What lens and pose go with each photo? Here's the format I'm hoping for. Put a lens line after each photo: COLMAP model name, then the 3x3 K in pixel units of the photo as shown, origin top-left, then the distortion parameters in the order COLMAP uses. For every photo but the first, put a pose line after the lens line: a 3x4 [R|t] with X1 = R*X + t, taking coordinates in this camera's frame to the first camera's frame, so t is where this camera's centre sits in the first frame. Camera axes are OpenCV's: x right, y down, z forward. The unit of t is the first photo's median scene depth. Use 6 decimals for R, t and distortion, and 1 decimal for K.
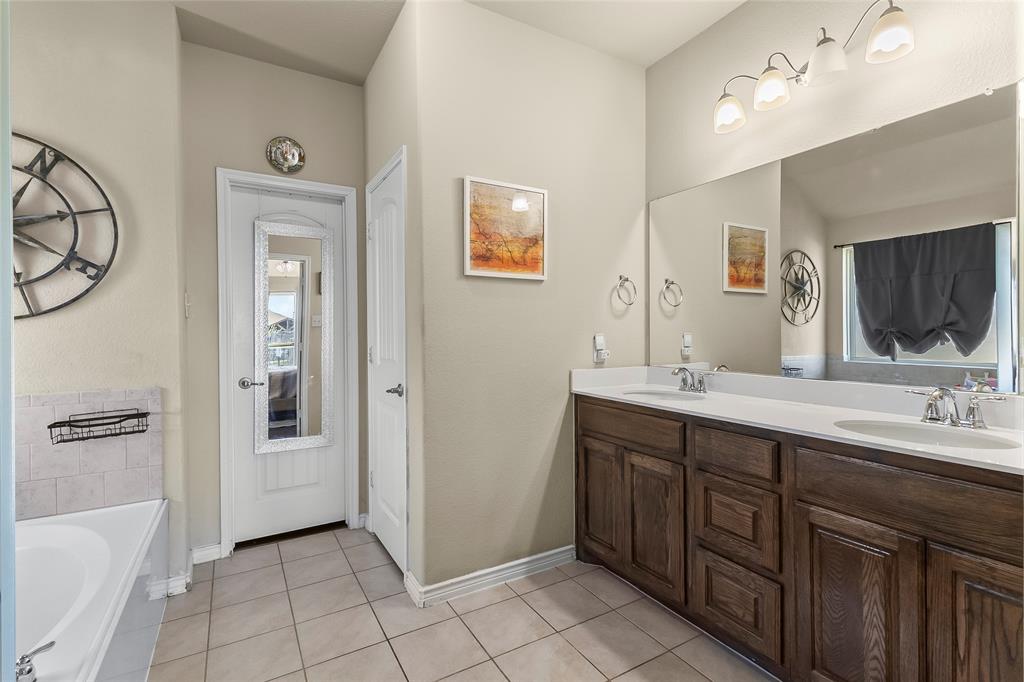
lens RADIAL K [[469.5, 0, 508.6], [0, 469.5, 337.4], [0, 0, 1]] dist [0.016839, -0.000898]
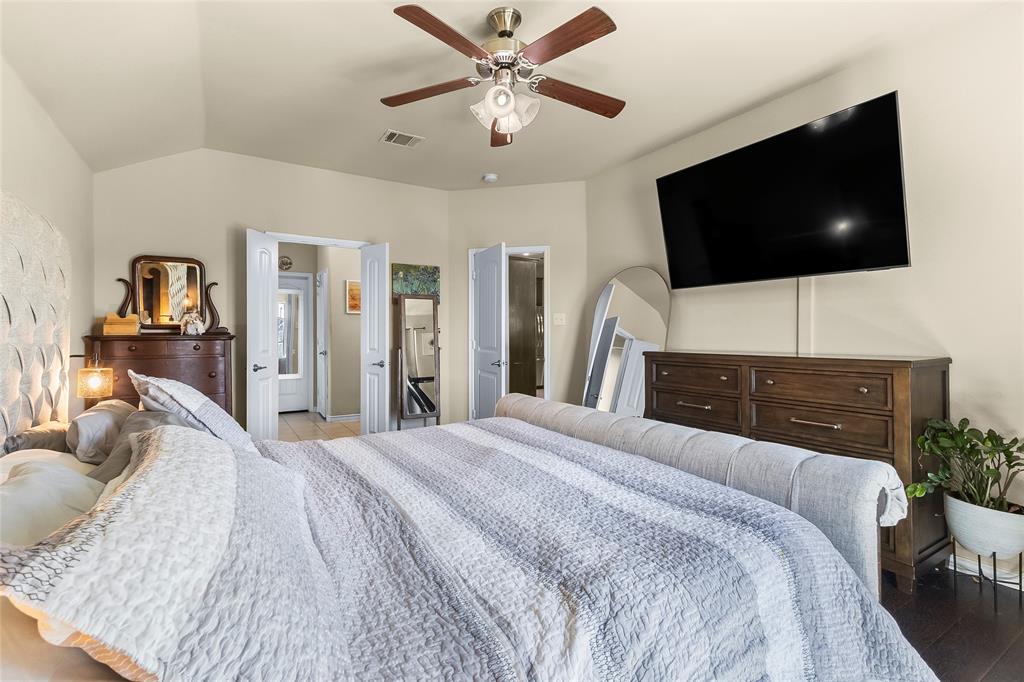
lens RADIAL K [[469.5, 0, 510.8], [0, 469.5, 336.3], [0, 0, 1]] dist [0.016839, -0.000898]
pose [[0.999154, 0.004764, 0.040850, 0.857767], [-0.004519, 0.999971, -0.006104, 0.034353], [-0.040878, 0.005914, 0.999147, -2.108027]]
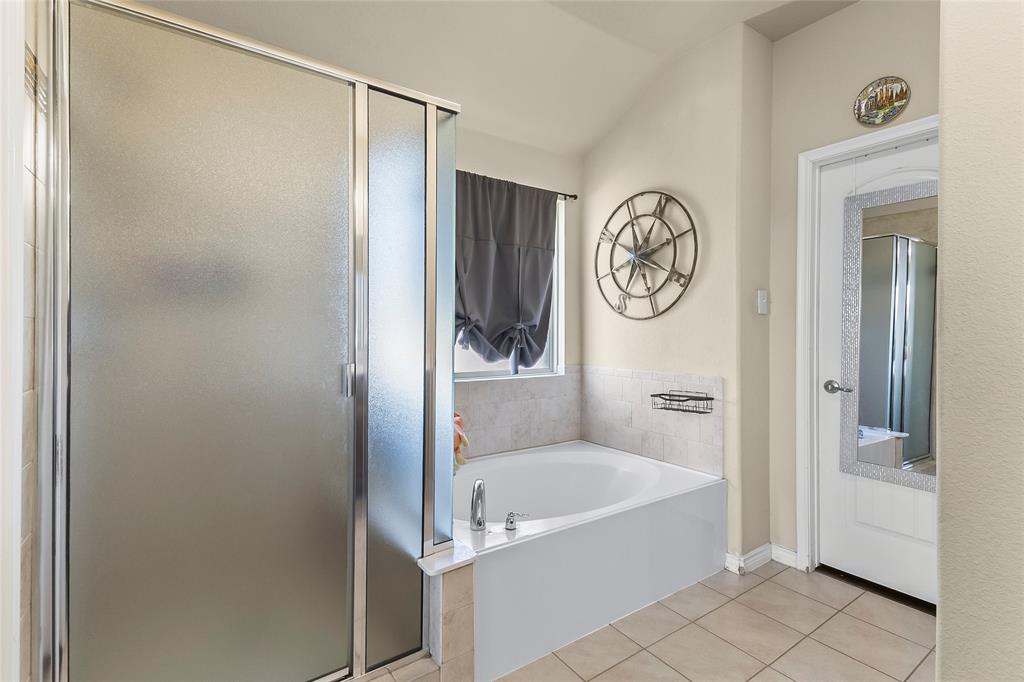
lens RADIAL K [[469.5, 0, 506.5], [0, 469.5, 334.4], [0, 0, 1]] dist [0.016839, -0.000898]
pose [[0.080887, 0.011729, -0.996654, 0.348902], [-0.015831, 0.999820, 0.010481, 0.000577], [0.996598, 0.014931, 0.081058, 0.425592]]
